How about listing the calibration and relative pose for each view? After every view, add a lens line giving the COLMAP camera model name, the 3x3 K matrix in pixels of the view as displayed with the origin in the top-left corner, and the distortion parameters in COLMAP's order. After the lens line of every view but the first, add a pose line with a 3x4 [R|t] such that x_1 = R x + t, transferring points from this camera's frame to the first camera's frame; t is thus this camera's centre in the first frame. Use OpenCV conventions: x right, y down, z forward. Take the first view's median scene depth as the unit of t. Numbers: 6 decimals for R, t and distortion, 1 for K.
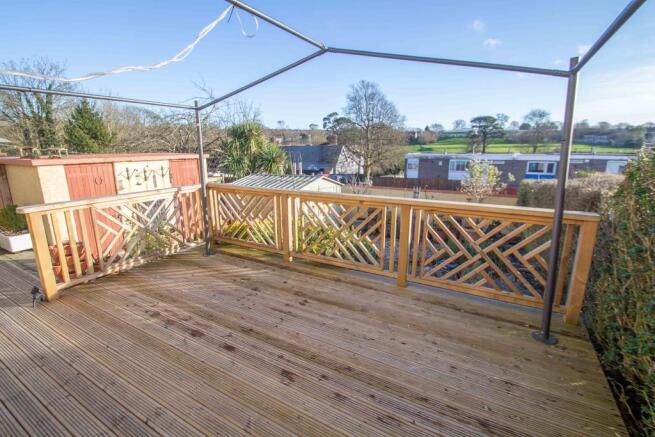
lens RADIAL K [[307.7, 0, 327.5], [0, 307.7, 218.5], [0, 0, 1]] dist [0.000771, -0.008469]
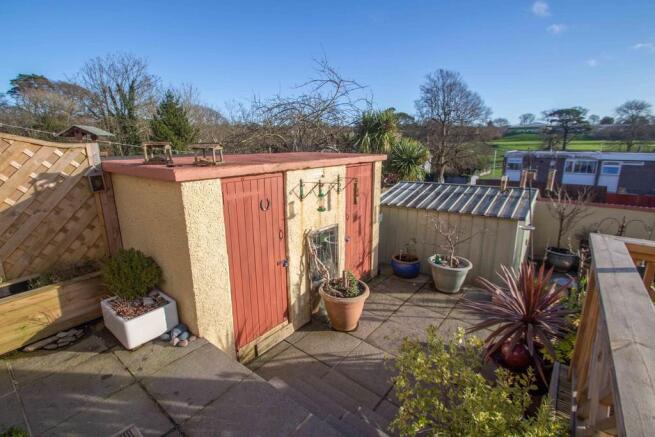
lens RADIAL K [[307.9, 0, 327.5], [0, 307.9, 218.5], [0, 0, 1]] dist [0.000694, -0.015218]
pose [[0.989107, 0.030986, -0.143902, -0.137036], [-0.029743, 0.999499, 0.010783, -0.026487], [0.144164, -0.006385, 0.989533, 0.115764]]
